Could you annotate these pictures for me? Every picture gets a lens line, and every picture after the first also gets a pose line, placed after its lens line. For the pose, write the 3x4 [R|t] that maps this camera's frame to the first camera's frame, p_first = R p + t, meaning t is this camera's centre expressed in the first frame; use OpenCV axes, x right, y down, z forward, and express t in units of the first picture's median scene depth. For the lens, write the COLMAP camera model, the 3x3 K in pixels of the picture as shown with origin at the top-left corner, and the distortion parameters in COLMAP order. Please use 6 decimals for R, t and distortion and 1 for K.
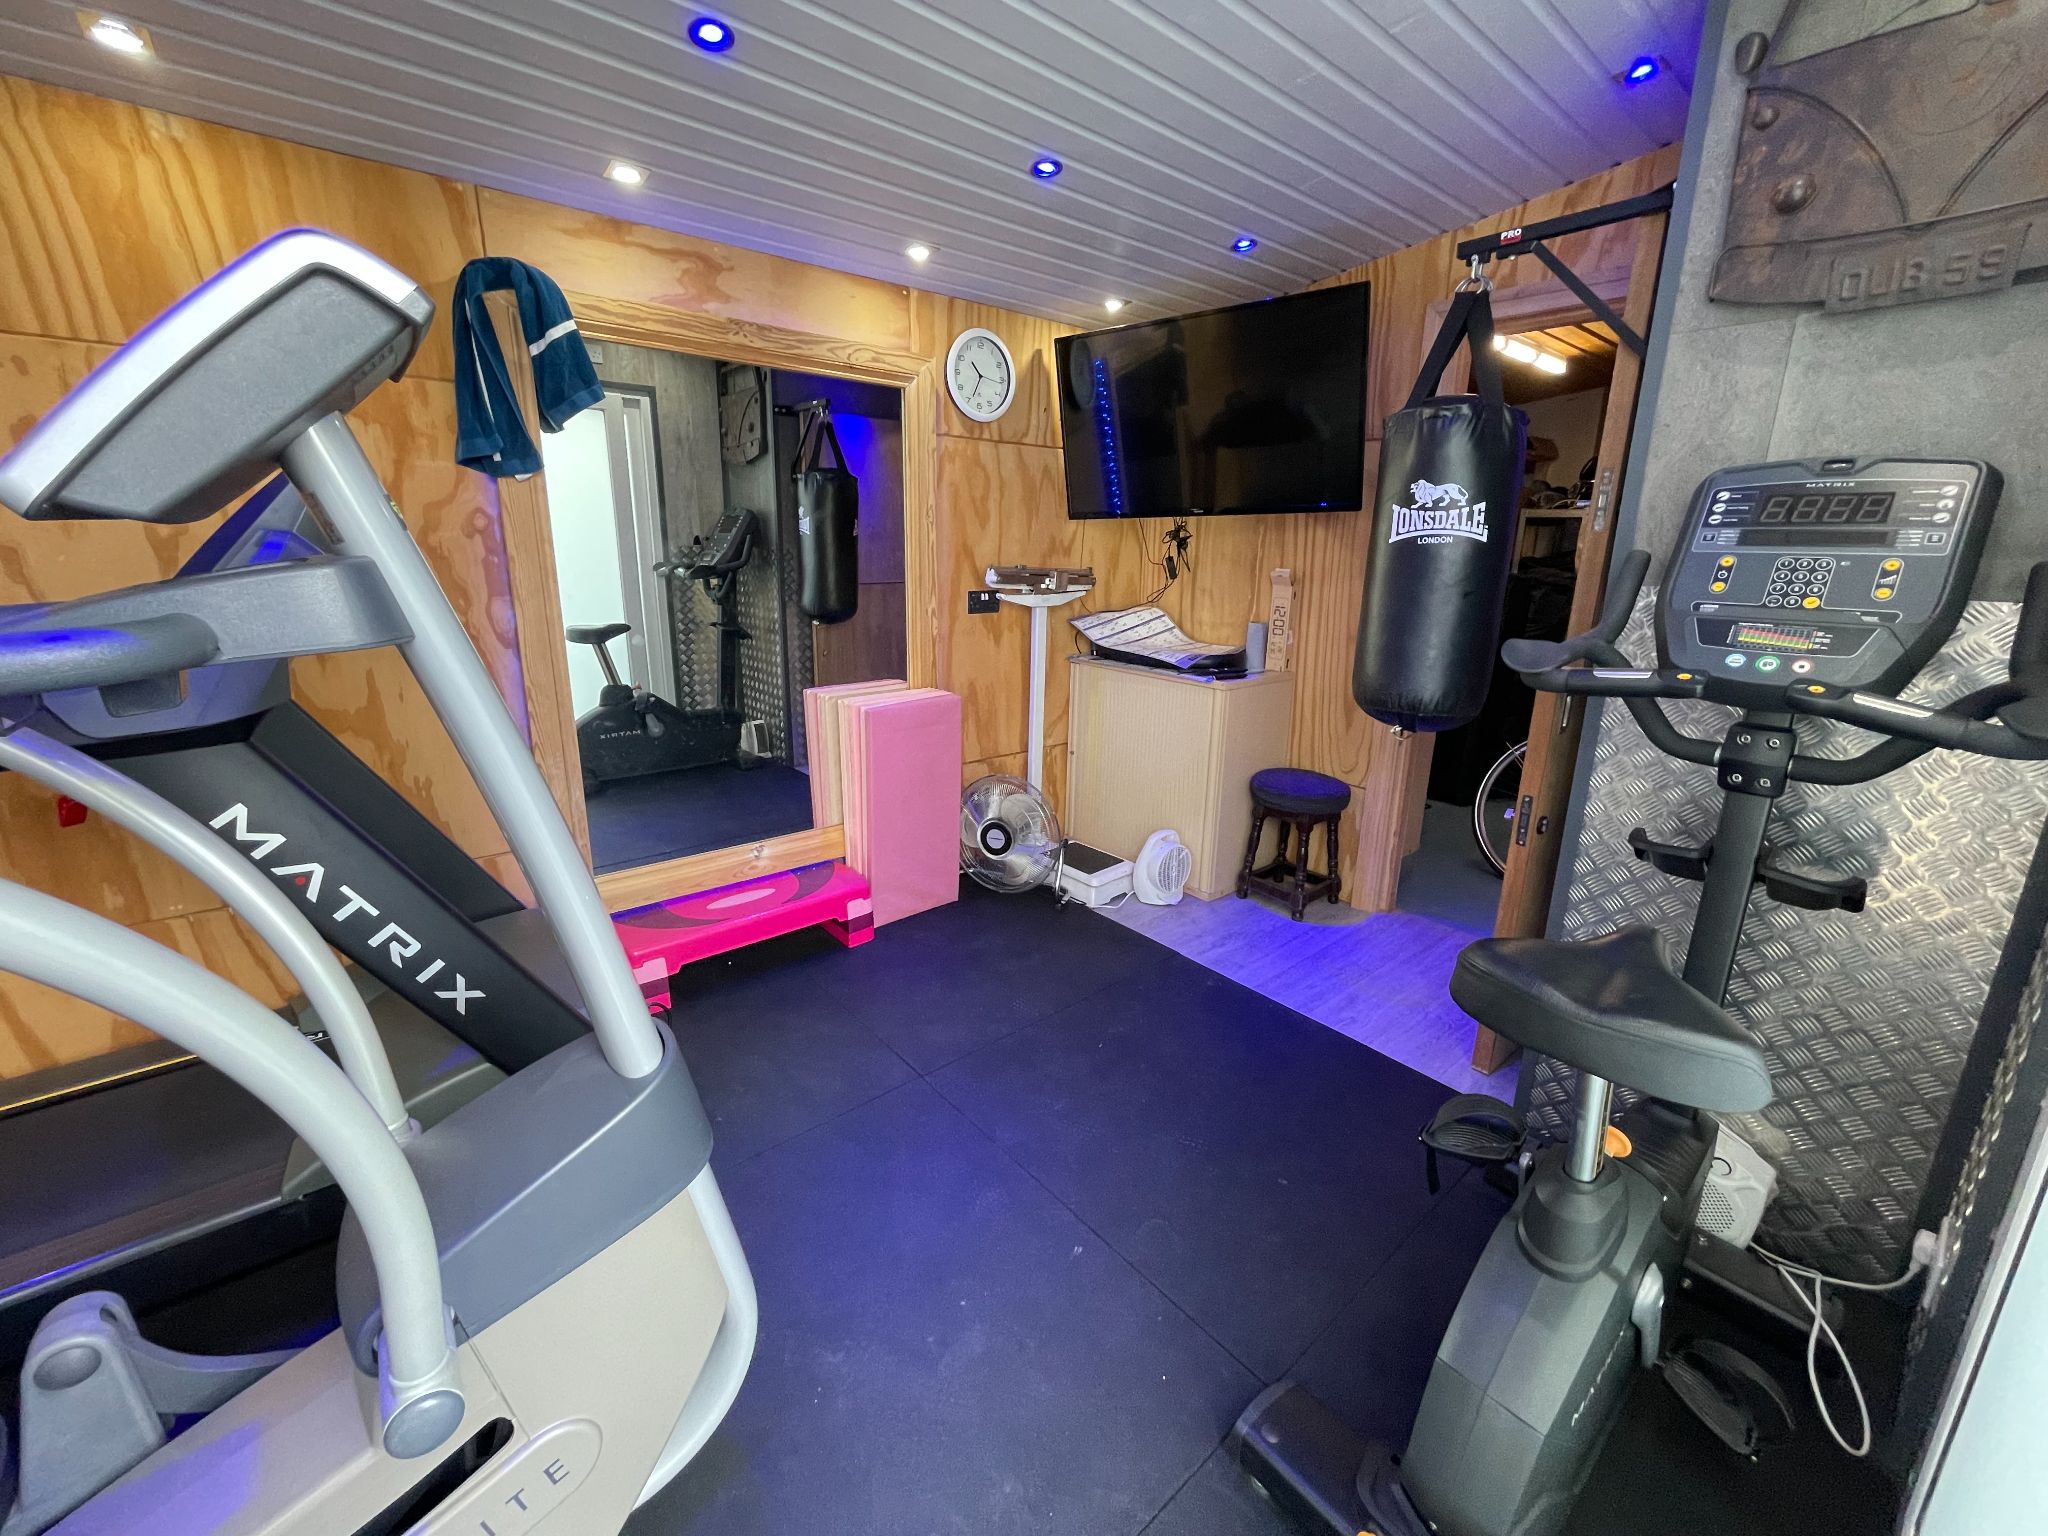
lens RADIAL K [[827.4, 0, 1021.7], [0, 827.4, 747.9], [0, 0, 1]] dist [-0.000656, -0.000679]
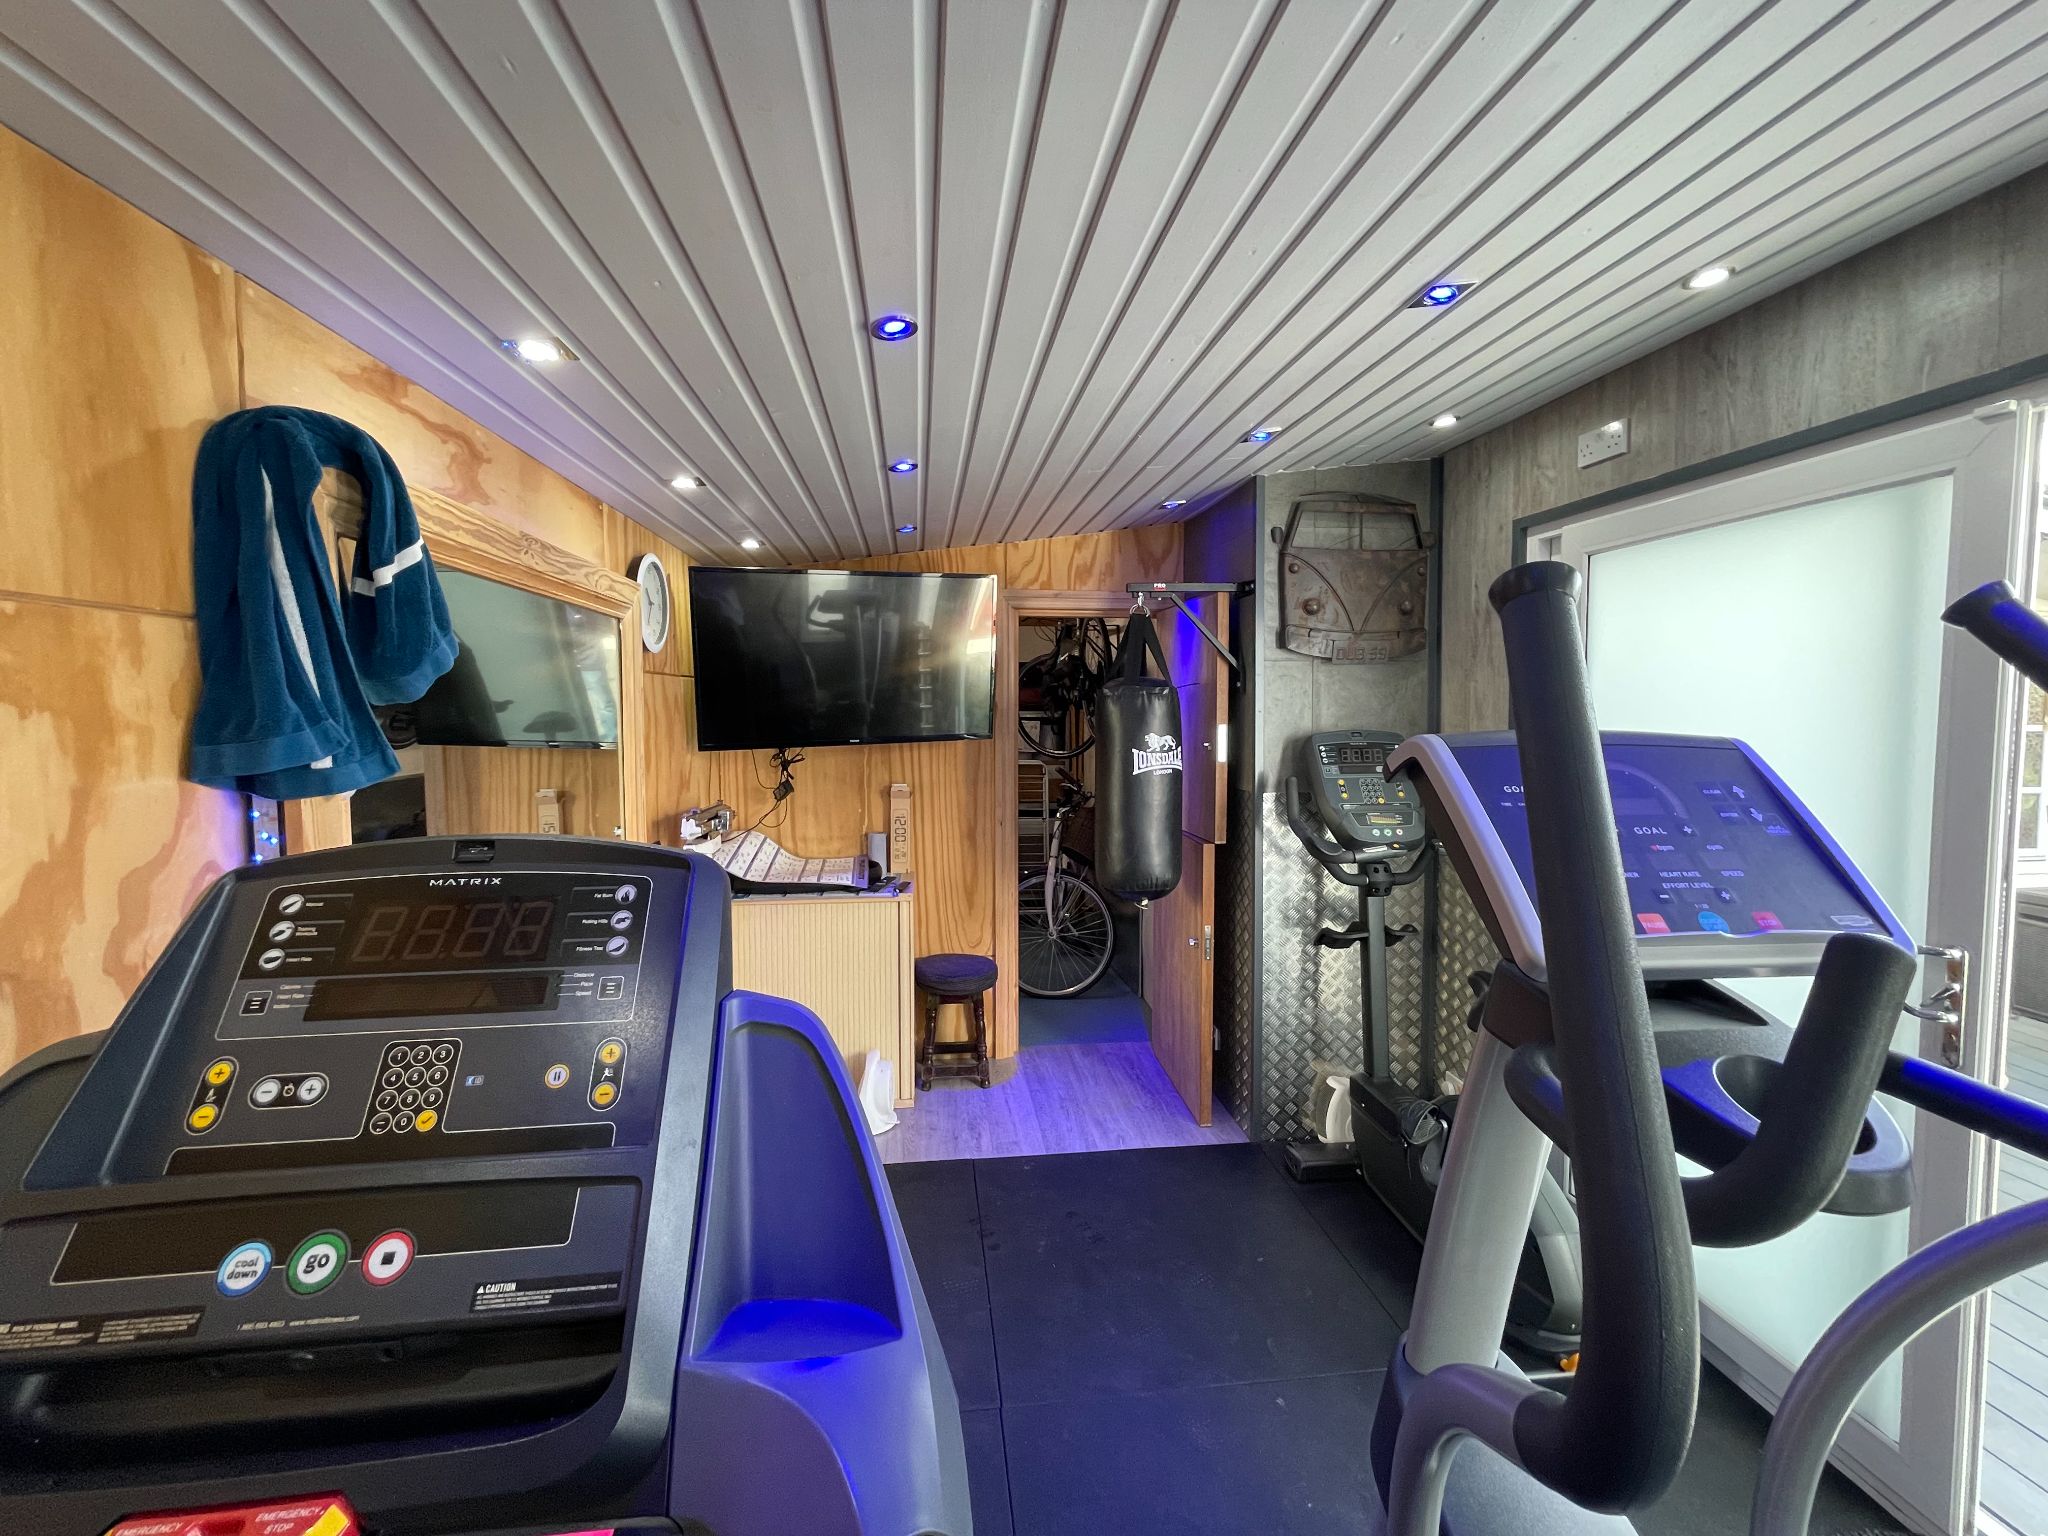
lens RADIAL K [[827.4, 0, 1021.7], [0, 827.4, 747.9], [0, 0, 1]] dist [-0.000656, -0.000679]
pose [[0.547431, -0.061201, 0.834610, -0.552380], [0.217247, 0.973523, -0.071107, -0.151897], [-0.808161, 0.220243, 0.546232, 0.239030]]
